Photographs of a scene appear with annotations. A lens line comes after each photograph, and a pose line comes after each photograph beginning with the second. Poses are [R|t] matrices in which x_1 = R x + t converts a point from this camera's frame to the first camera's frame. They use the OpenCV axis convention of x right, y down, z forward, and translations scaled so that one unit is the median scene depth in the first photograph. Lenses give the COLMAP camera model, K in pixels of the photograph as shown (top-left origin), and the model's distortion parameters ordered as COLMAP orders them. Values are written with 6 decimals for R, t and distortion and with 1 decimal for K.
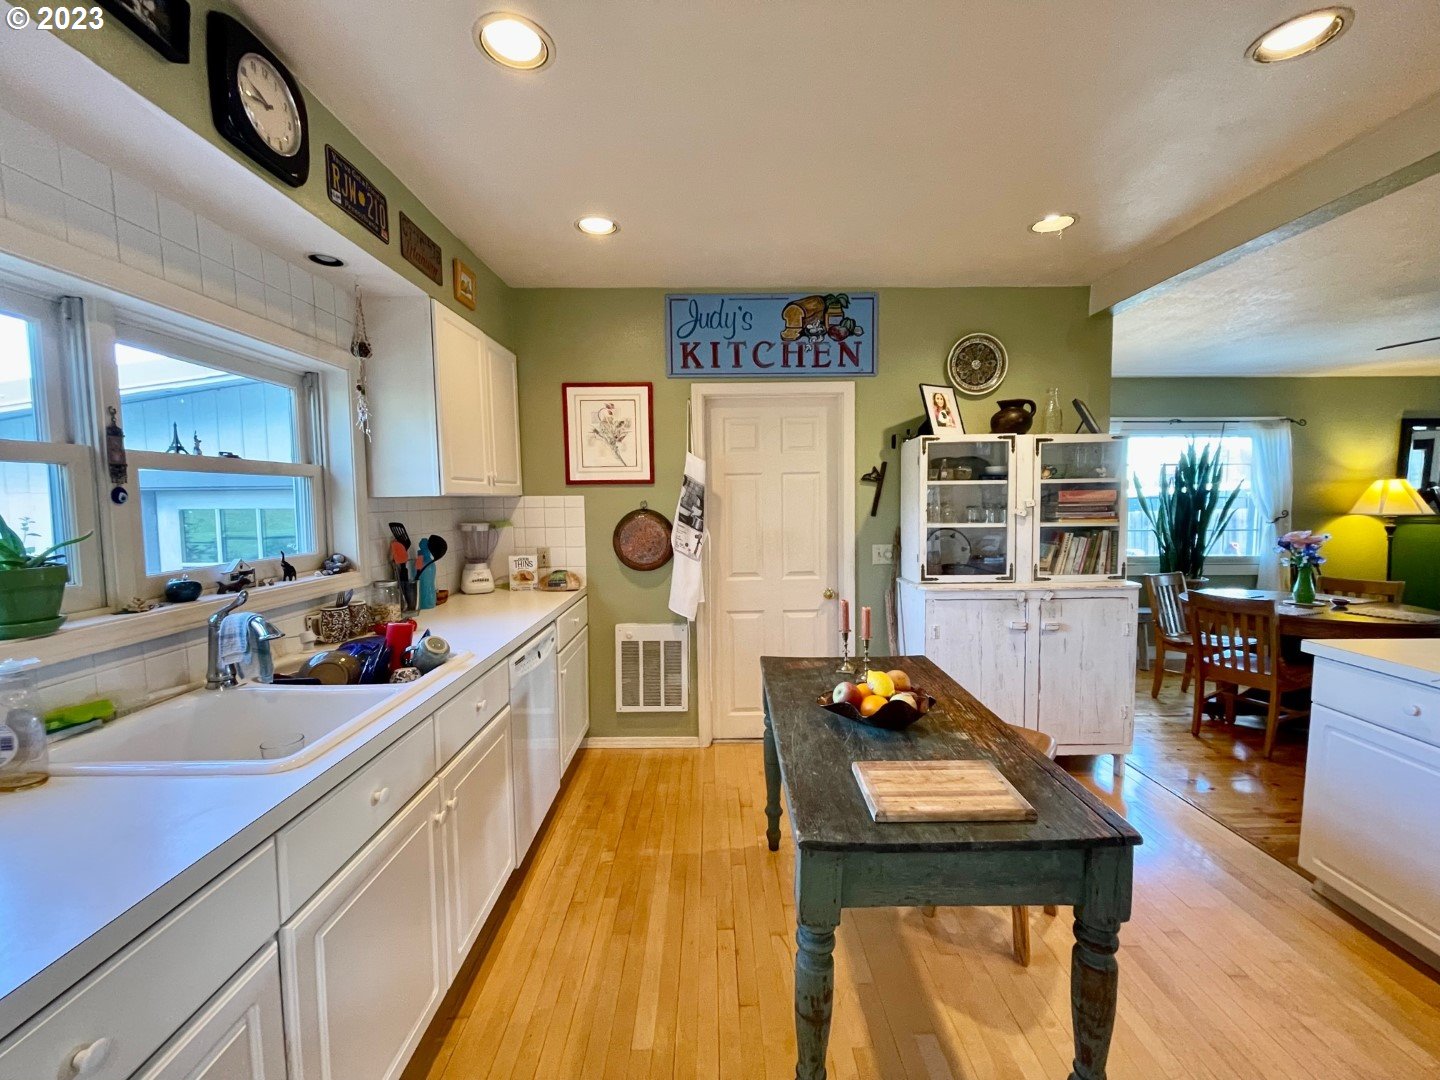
lens RADIAL K [[578.1, 0, 712.0], [0, 578.1, 540.2], [0, 0, 1]] dist [-0.004036, 0.001492]
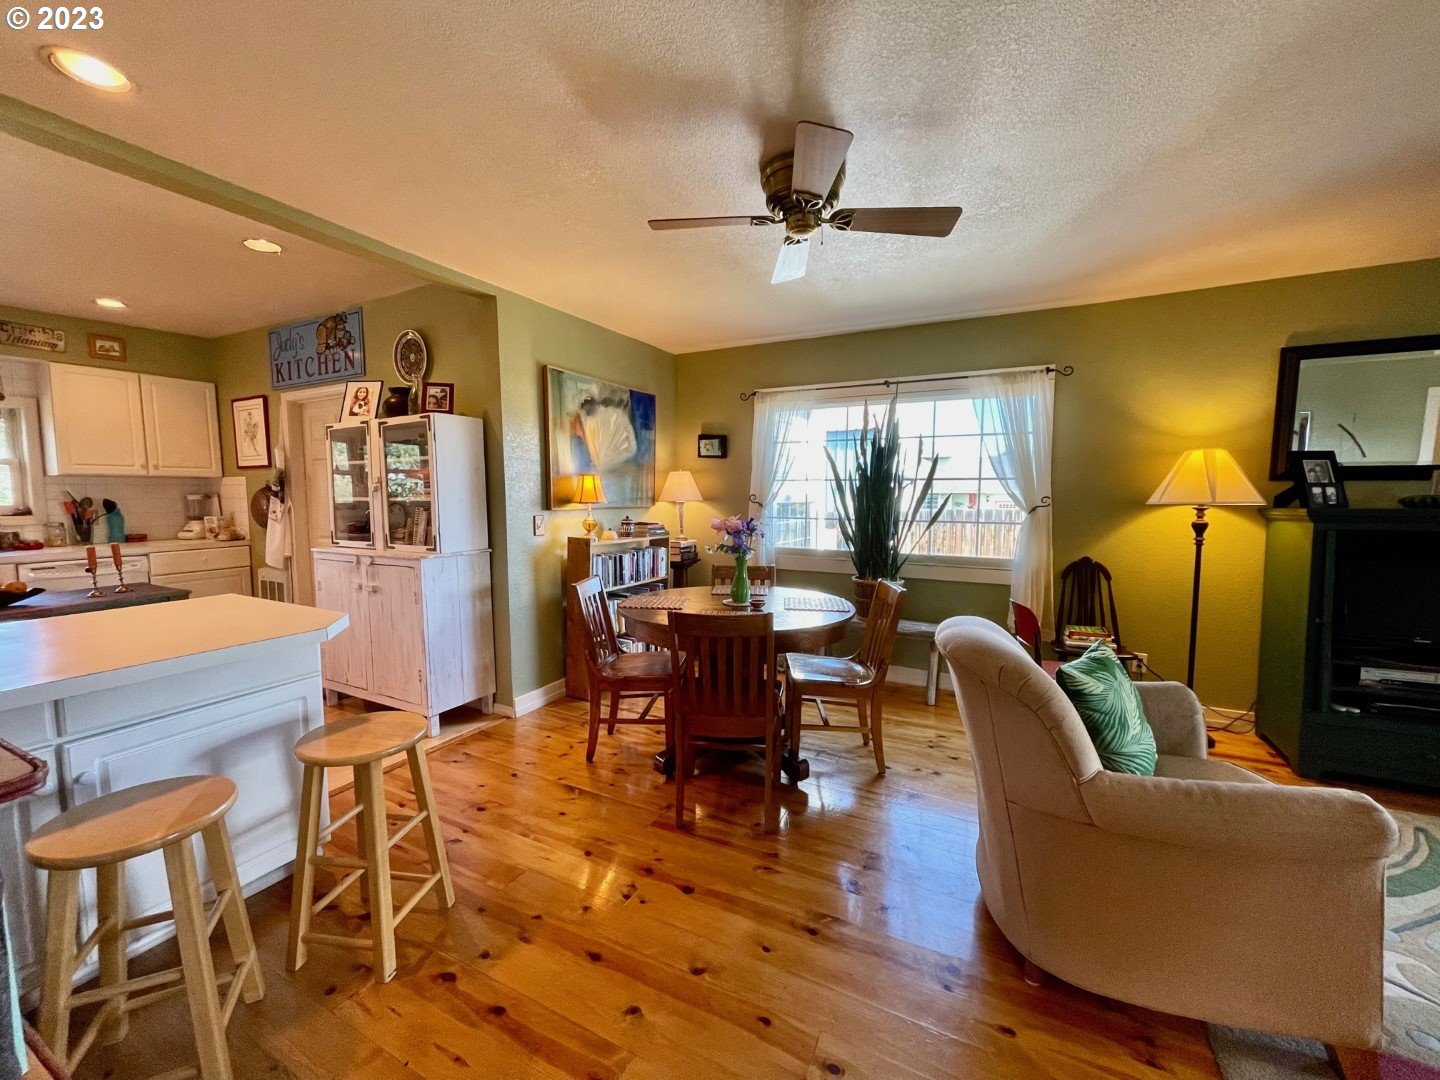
lens RADIAL K [[578.1, 0, 713.5], [0, 578.1, 540.2], [0, 0, 1]] dist [-0.004036, 0.001492]
pose [[0.881774, 0.045161, -0.469505, 1.519661], [-0.039505, 0.998979, 0.021897, 0.003664], [0.470015, -0.000760, 0.882658, 0.280806]]
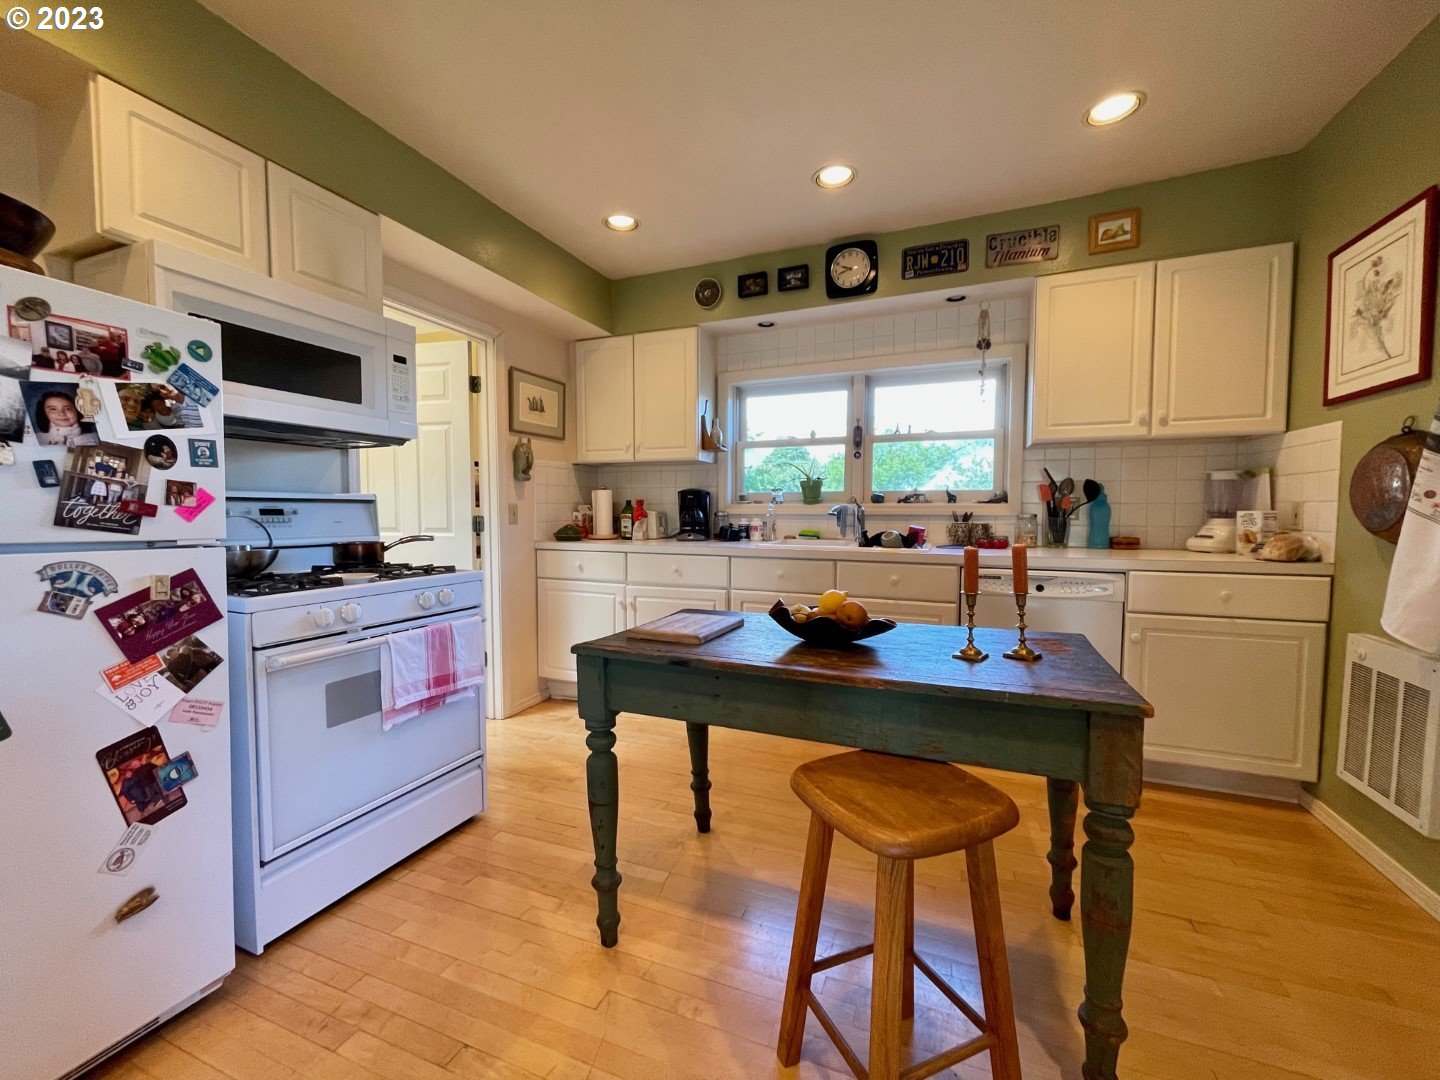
lens RADIAL K [[578.1, 0, 713.4], [0, 578.1, 544.2], [0, 0, 1]] dist [-0.004036, 0.001492]
pose [[-0.379679, 0.065864, -0.922771, 0.646197], [-0.064753, 0.993124, 0.097529, 0.042157], [0.922849, 0.096781, -0.372804, 0.619754]]
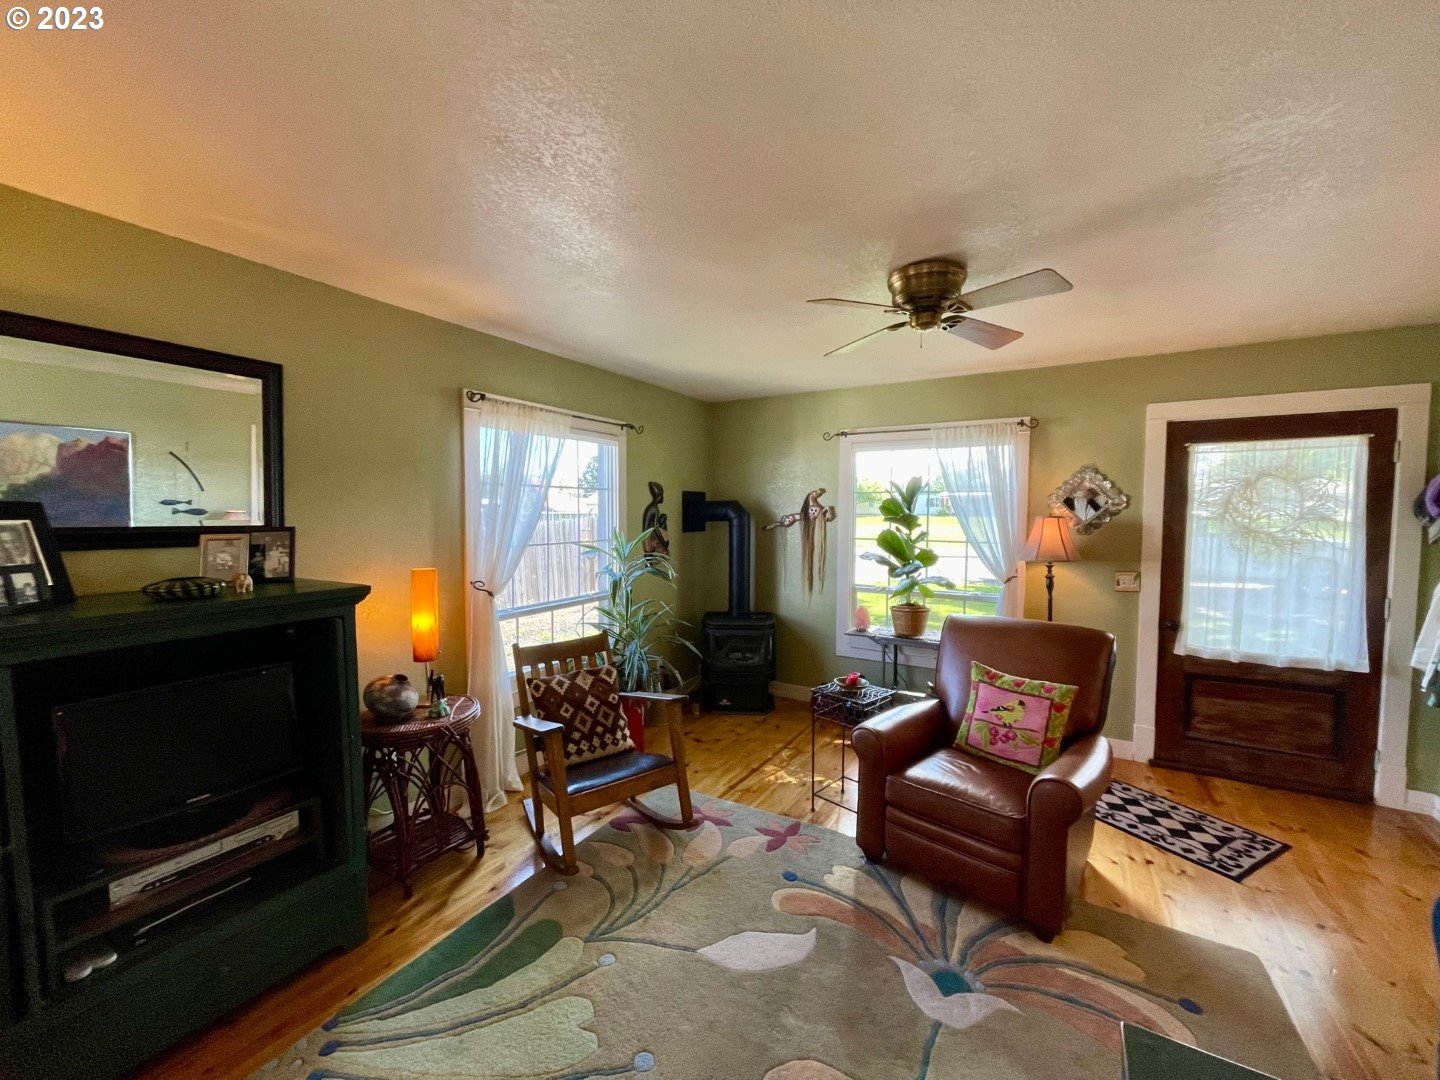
lens RADIAL K [[578.1, 0, 714.6], [0, 578.1, 541.3], [0, 0, 1]] dist [-0.004036, 0.001492]
pose [[0.521424, -0.031663, 0.852710, 1.824701], [0.049826, 0.998736, 0.006617, -0.095567], [-0.851842, 0.039036, 0.522342, 0.761840]]
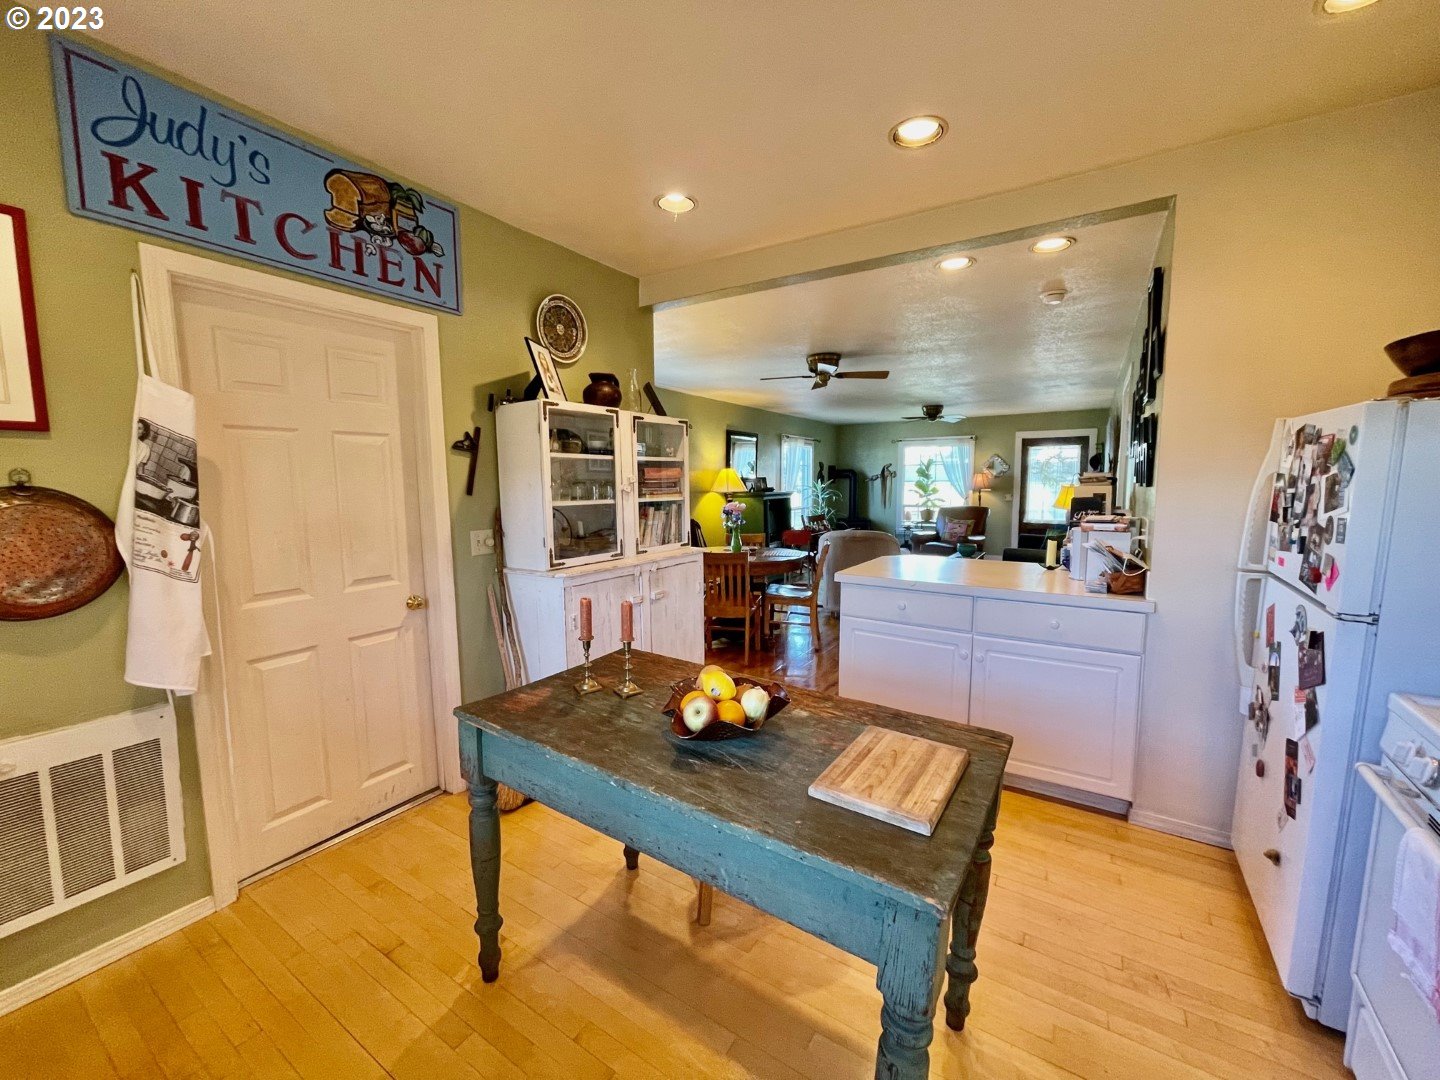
lens RADIAL K [[578.1, 0, 716.1], [0, 578.1, 538.8], [0, 0, 1]] dist [-0.004036, 0.001492]
pose [[0.544840, -0.076584, 0.835036, -0.206648], [0.059722, 0.996836, 0.052456, -0.003375], [-0.836411, 0.021290, 0.547690, 0.291776]]
